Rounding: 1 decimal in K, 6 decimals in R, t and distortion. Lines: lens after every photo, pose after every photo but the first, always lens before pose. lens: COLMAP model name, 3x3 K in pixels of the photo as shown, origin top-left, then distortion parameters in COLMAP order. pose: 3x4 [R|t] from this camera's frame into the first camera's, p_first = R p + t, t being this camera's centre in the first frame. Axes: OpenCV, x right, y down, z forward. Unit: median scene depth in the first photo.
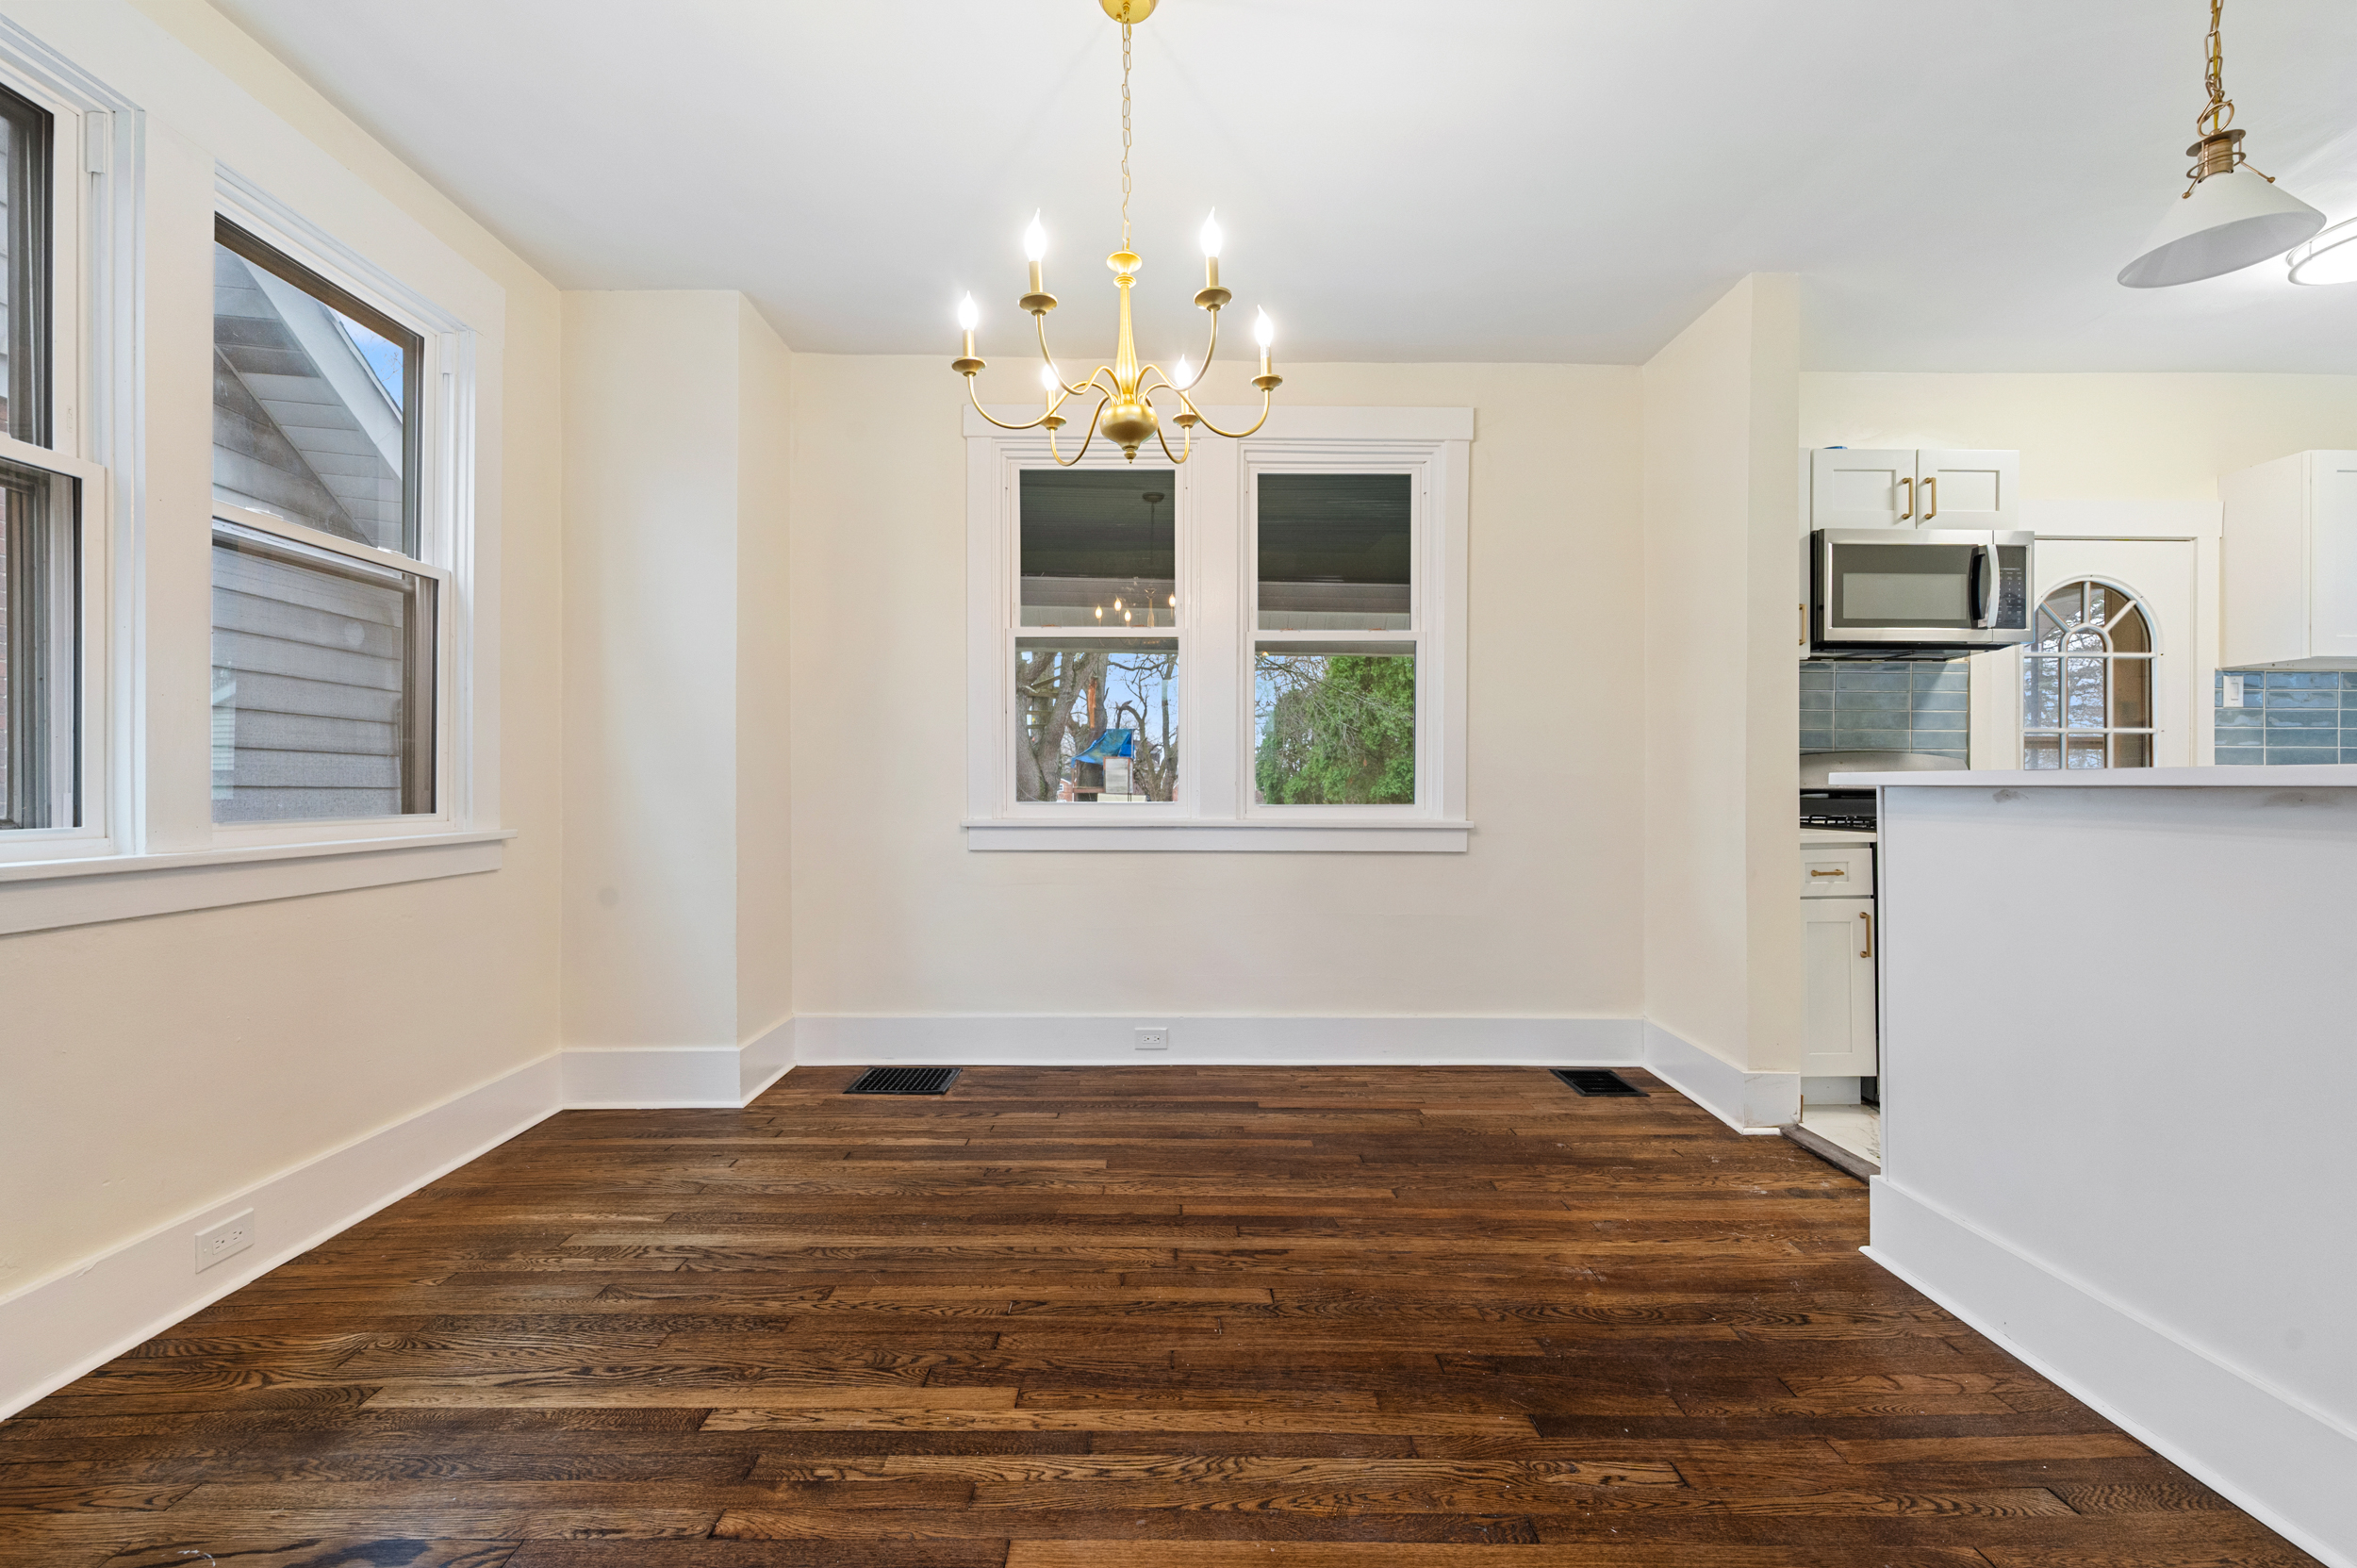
lens RADIAL K [[965.4, 0, 1171.0], [0, 965.4, 786.6], [0, 0, 1]] dist [-0.002396, -0.000319]
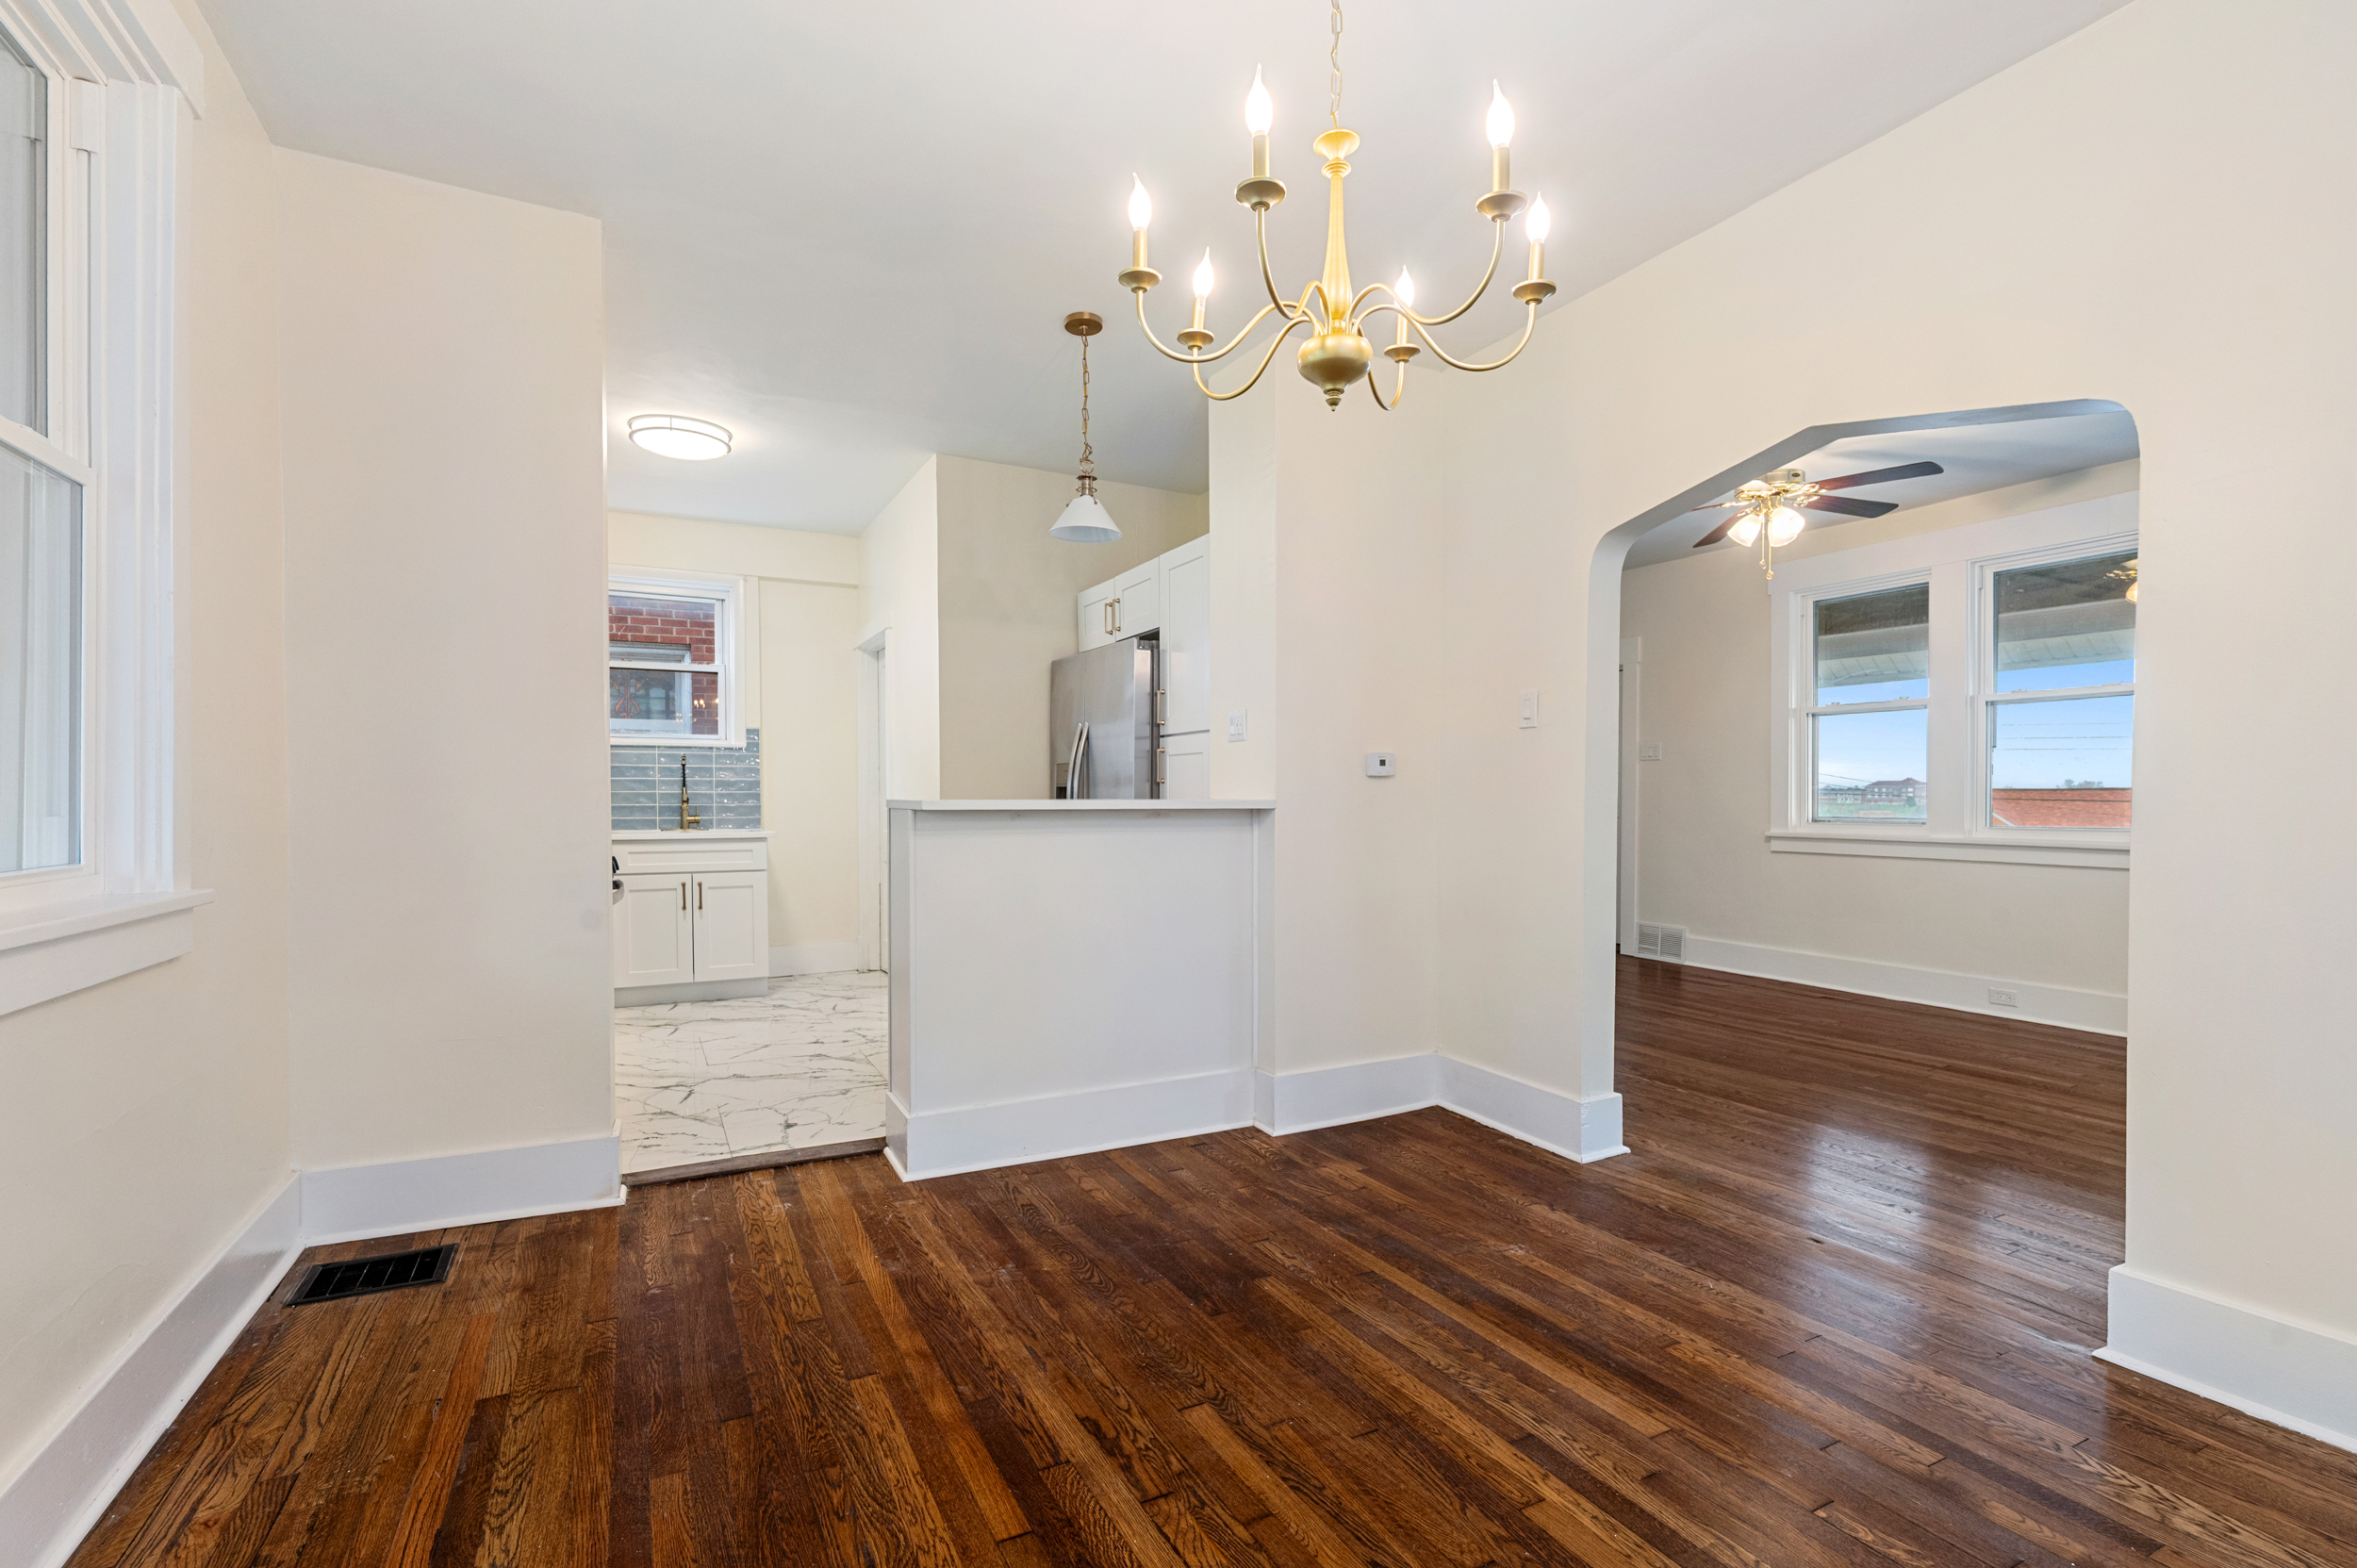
lens RADIAL K [[1041.2, 0, 1173.7], [0, 1041.2, 808.5], [0, 0, 1]] dist [-0.000223, 0.000064]
pose [[-0.442464, -0.010223, 0.896728, -0.509951], [0.003375, 0.999909, 0.013065, -0.016284], [-0.896780, 0.008807, -0.442389, 1.005606]]
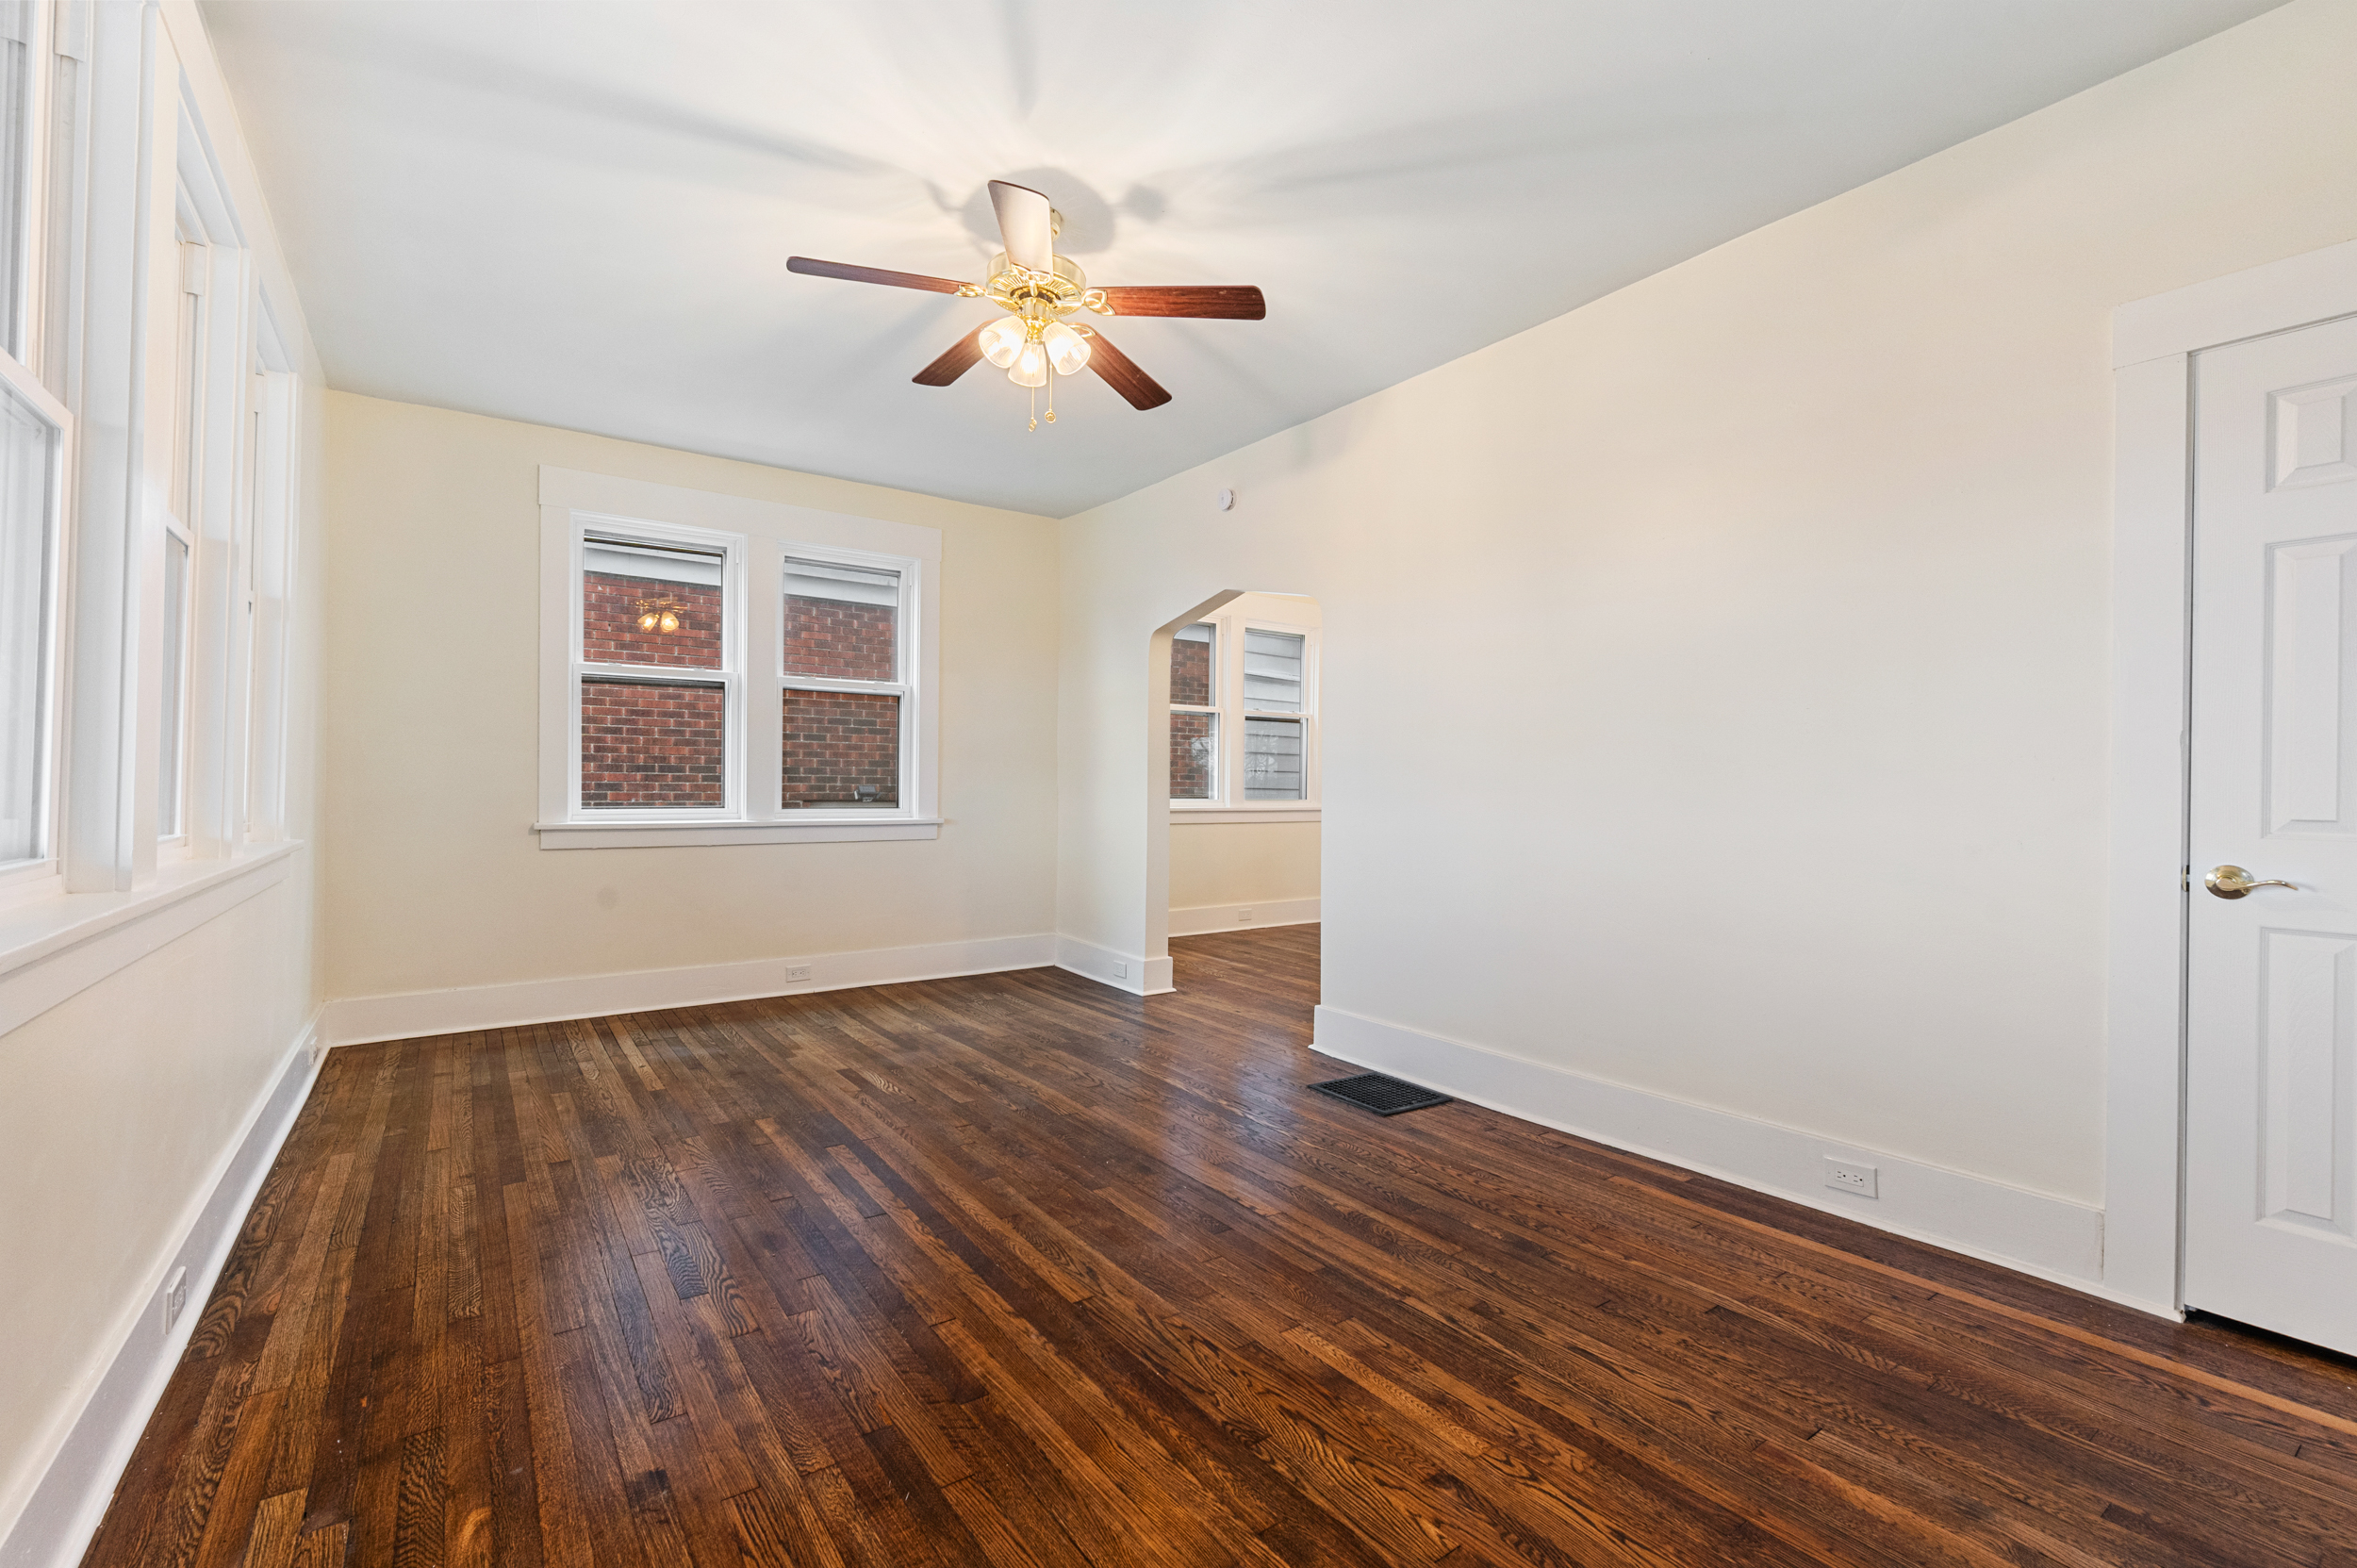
lens RADIAL K [[1018.6, 0, 1178.5], [0, 1018.6, 784.0], [0, 0, 1]] dist [-0.000181, -0.000377]
pose [[0.569375, 0.001829, -0.822076, 1.420241], [-0.012025, 0.999909, -0.006105, 0.001616], [0.821990, 0.013362, 0.569345, -0.970214]]
